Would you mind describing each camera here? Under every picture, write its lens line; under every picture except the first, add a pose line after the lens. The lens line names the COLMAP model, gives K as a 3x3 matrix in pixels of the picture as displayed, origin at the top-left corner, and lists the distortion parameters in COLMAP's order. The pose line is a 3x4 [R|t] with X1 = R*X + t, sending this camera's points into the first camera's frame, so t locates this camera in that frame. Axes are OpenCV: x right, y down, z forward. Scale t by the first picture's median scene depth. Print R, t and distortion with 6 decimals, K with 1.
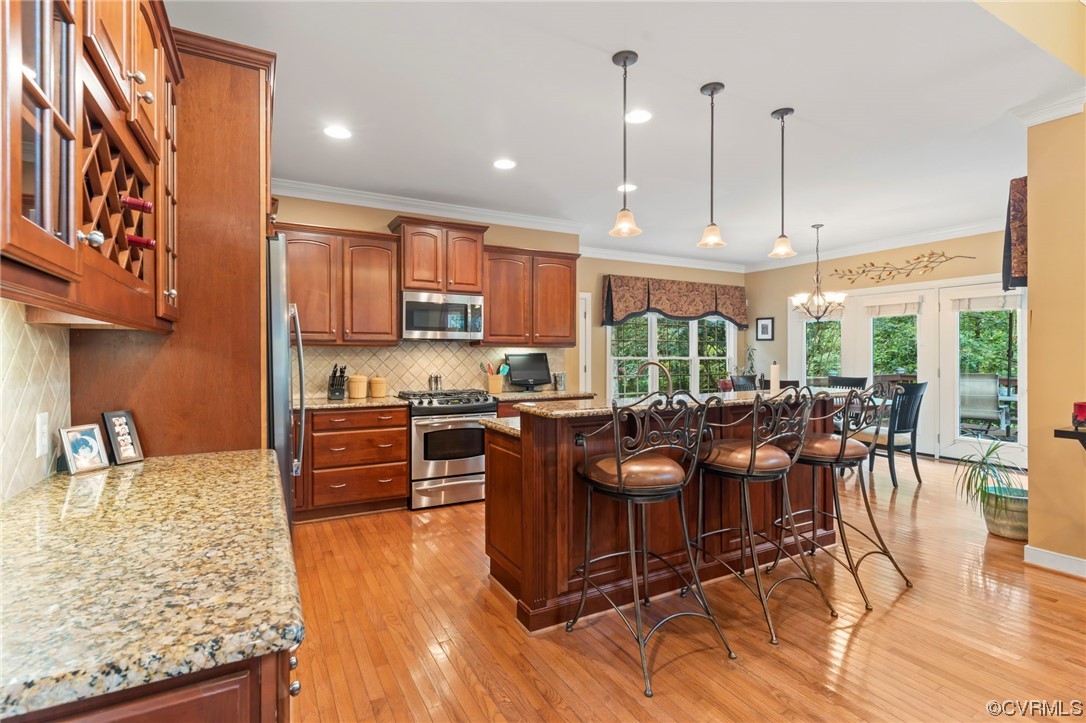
lens RADIAL K [[514.4, 0, 541.4], [0, 514.4, 357.4], [0, 0, 1]] dist [0.001490, 0.001080]
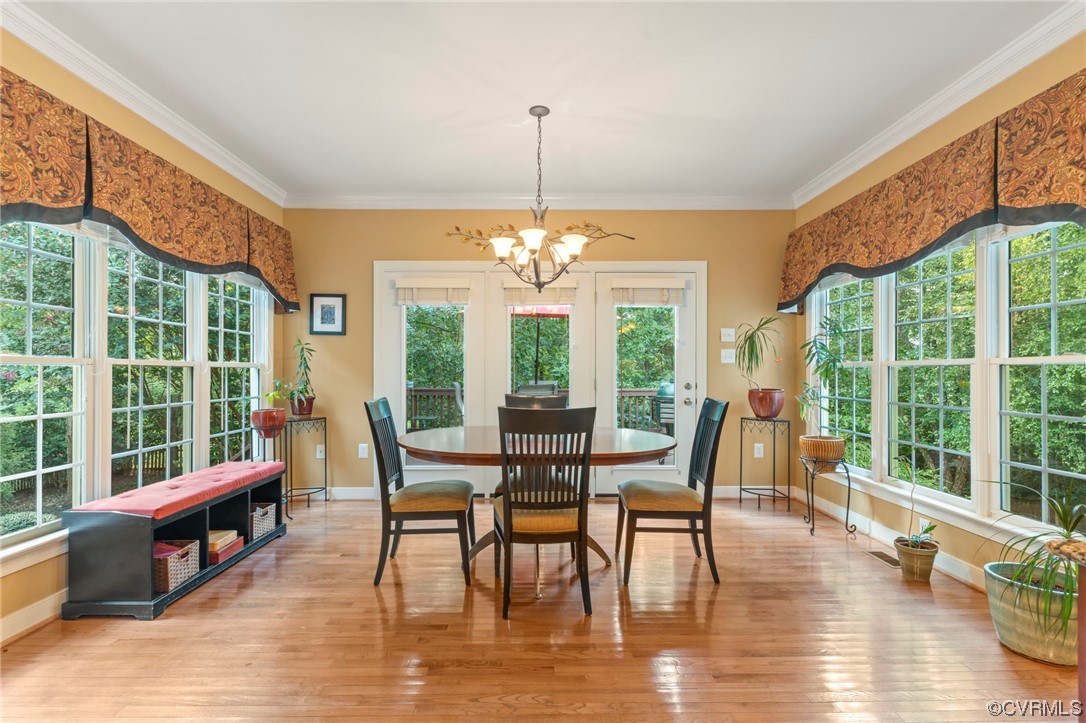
lens RADIAL K [[514.4, 0, 535.8], [0, 514.4, 369.5], [0, 0, 1]] dist [0.001490, 0.001080]
pose [[0.469488, 0.005240, 0.882923, 0.049484], [0.004973, 0.999951, -0.008578, 0.011301], [-0.882925, 0.008418, 0.469439, 0.558725]]
